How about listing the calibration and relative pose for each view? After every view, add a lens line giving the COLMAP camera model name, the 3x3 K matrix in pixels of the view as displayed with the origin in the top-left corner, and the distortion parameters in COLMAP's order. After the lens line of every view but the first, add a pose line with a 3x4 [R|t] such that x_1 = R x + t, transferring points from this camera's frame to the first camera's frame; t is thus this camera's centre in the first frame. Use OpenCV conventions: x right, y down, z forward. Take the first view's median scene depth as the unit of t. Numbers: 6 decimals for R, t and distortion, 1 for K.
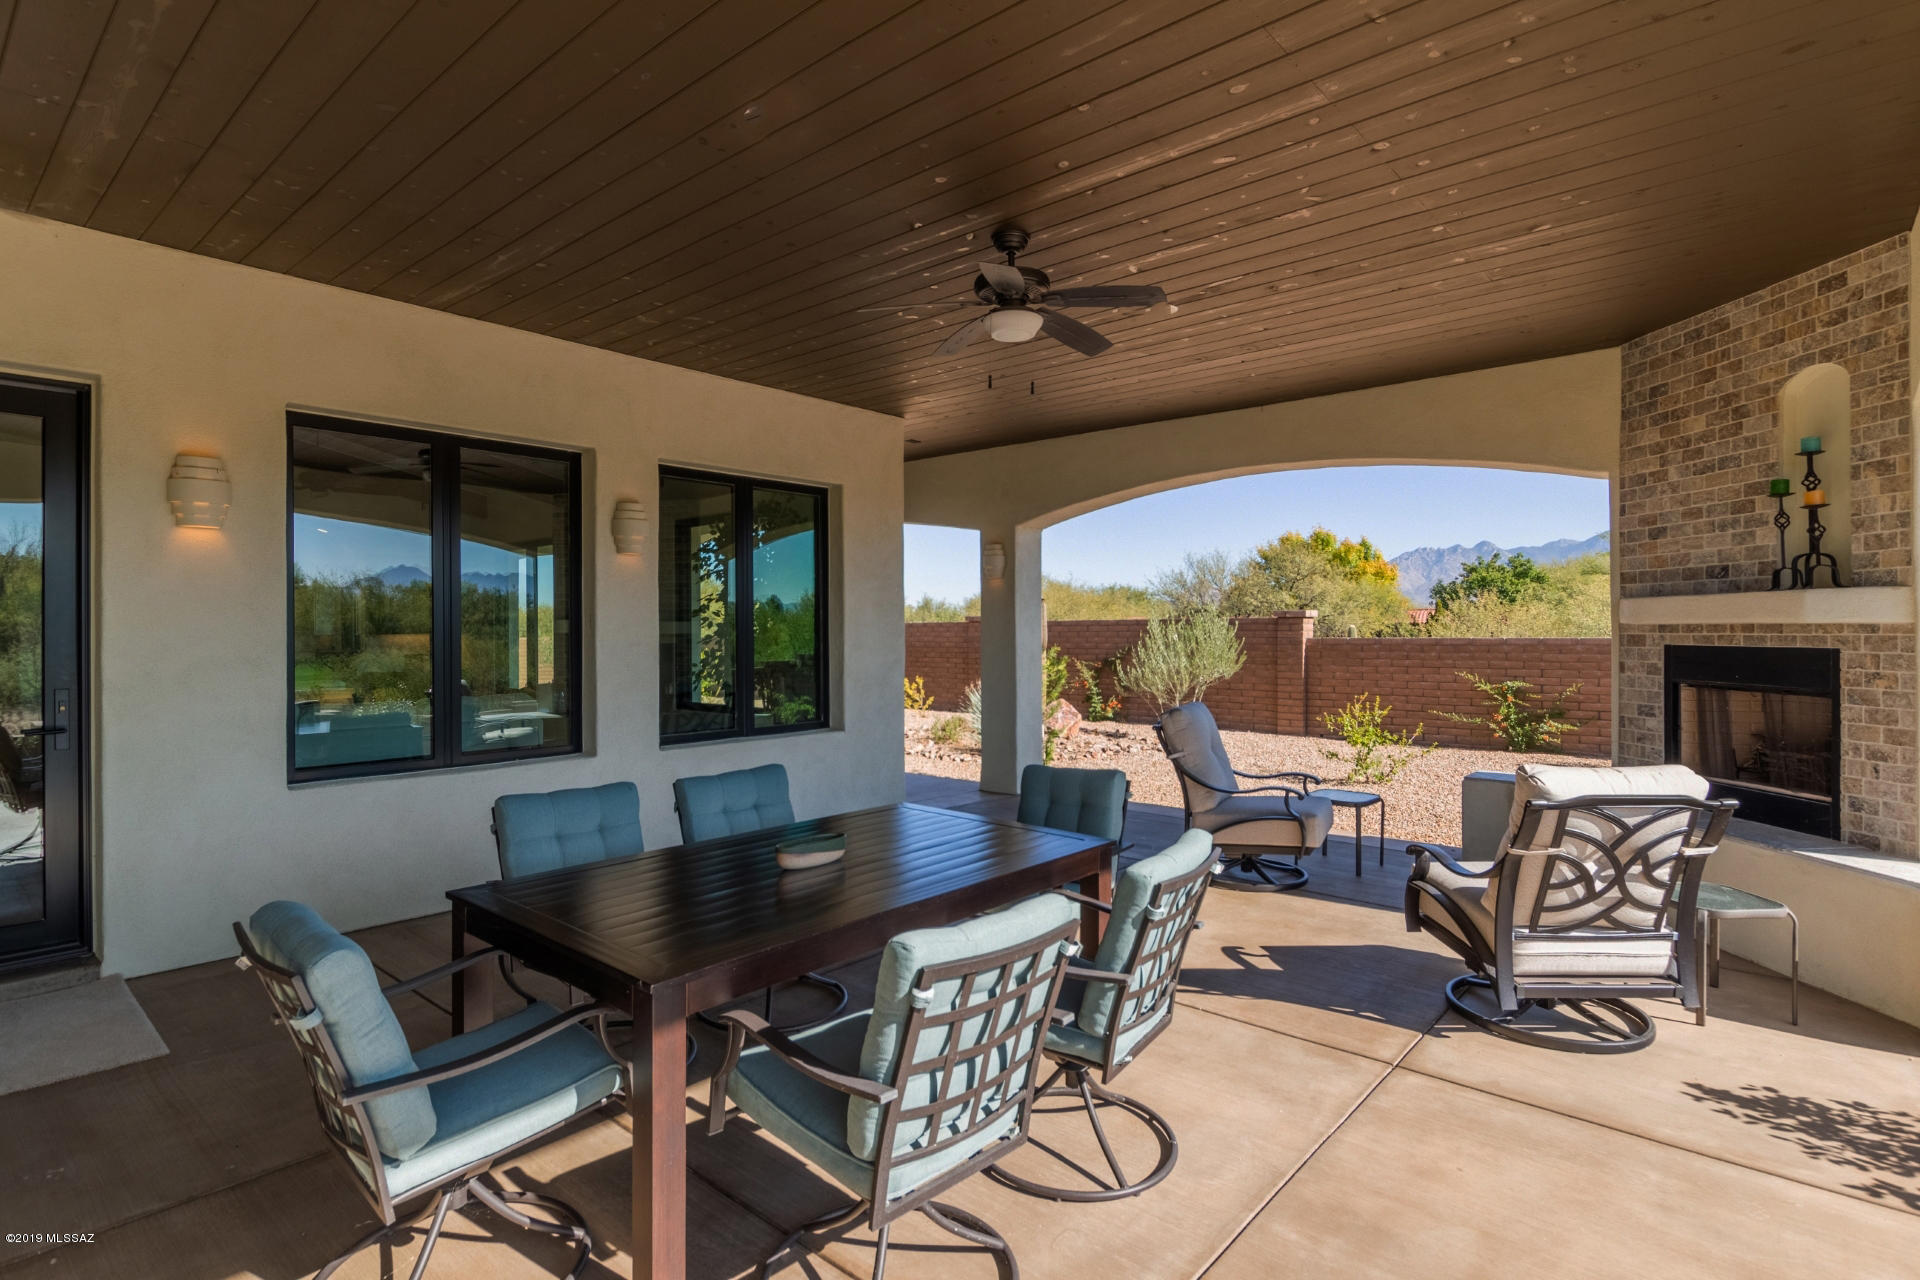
lens RADIAL K [[960.6, 0, 961.7], [0, 960.6, 630.3], [0, 0, 1]] dist [-0.005346, -0.001438]
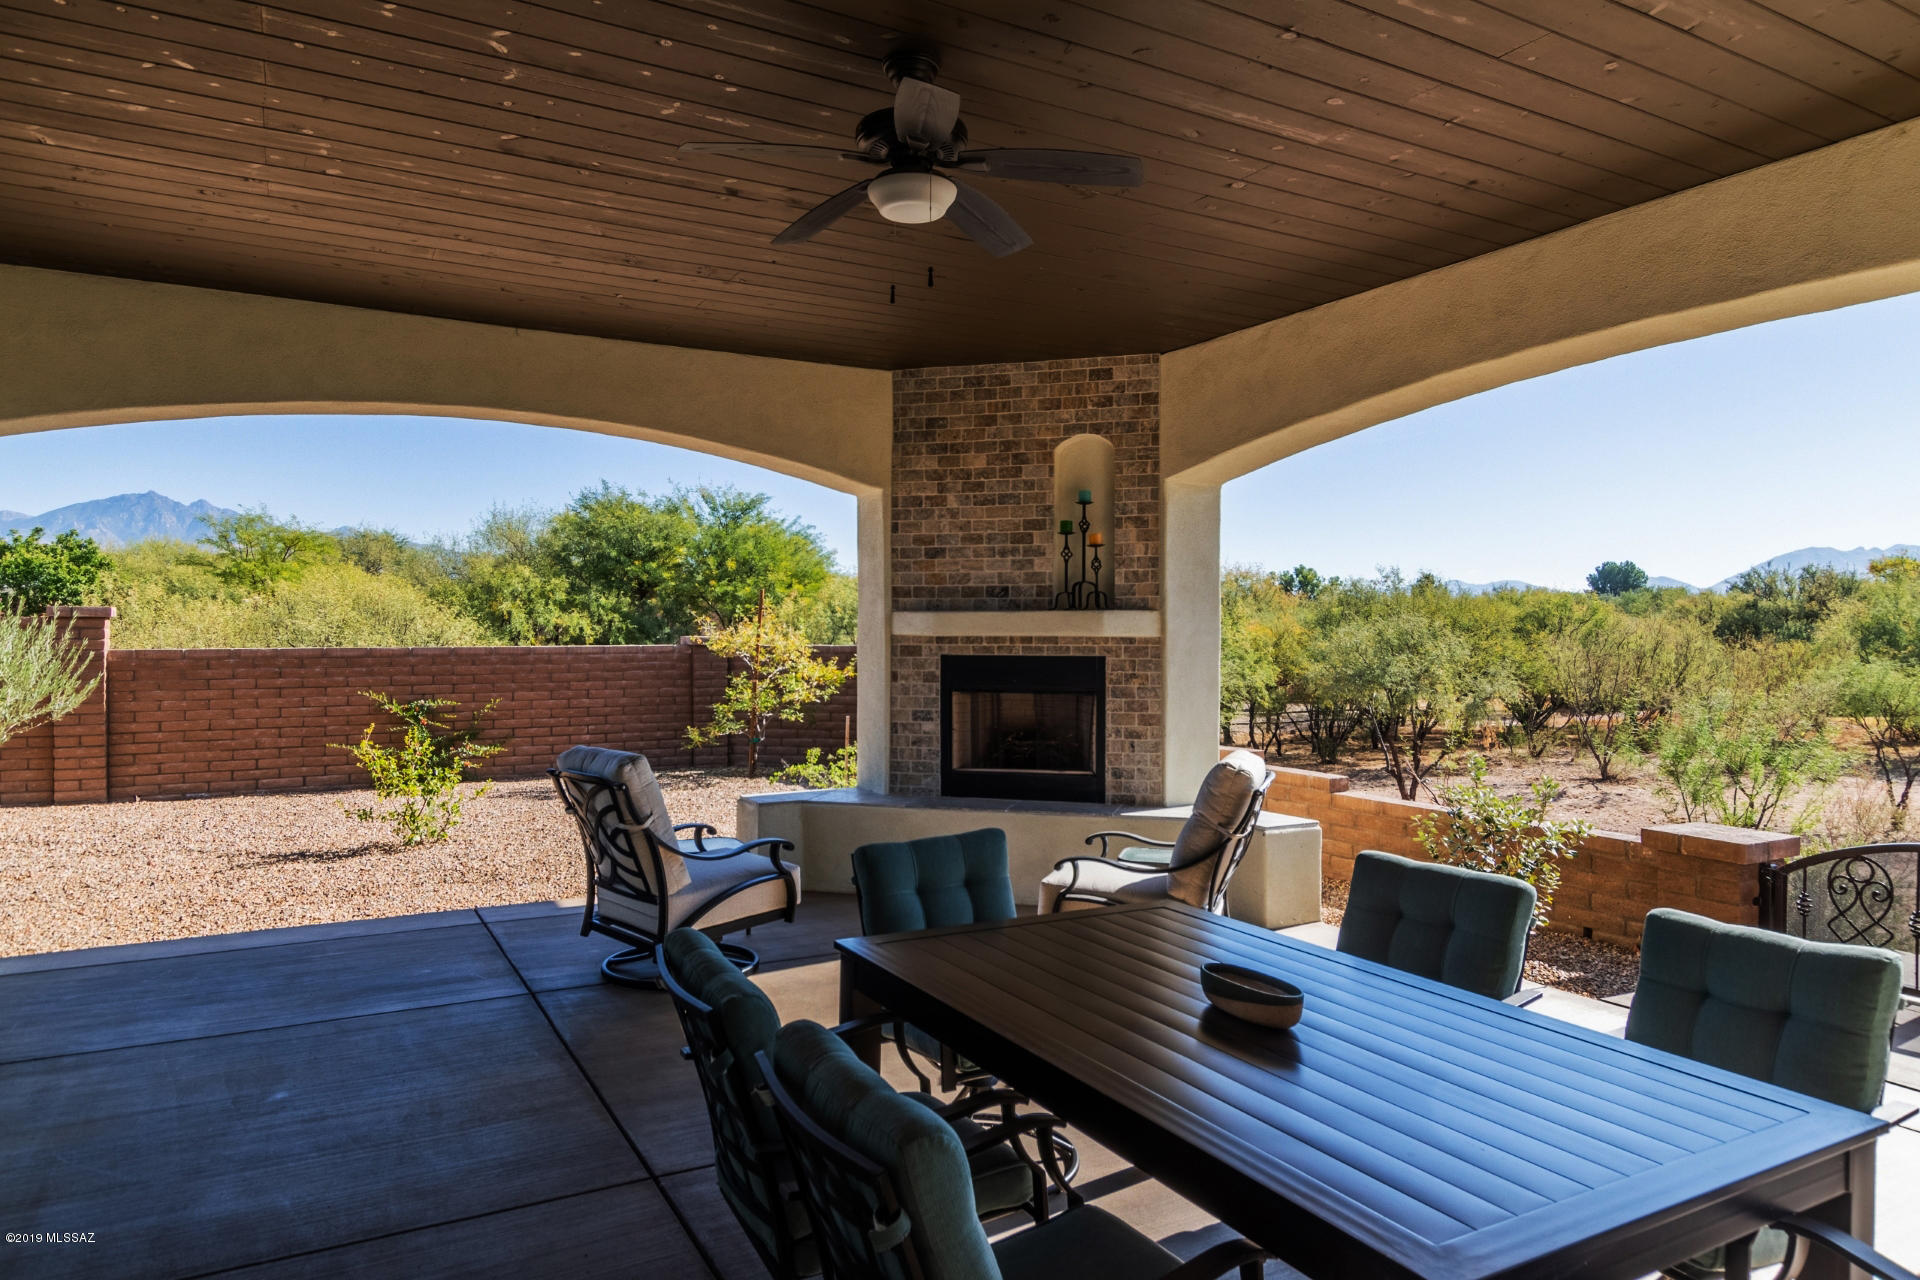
lens RADIAL K [[1188.0, 0, 960.5], [0, 1188.0, 644.2], [0, 0, 1]] dist [0.002761, -0.000324]
pose [[0.333039, -0.006919, 0.942888, -0.591472], [-0.001373, 0.999968, 0.007822, -0.008264], [-0.942912, -0.003899, 0.333019, 0.563205]]
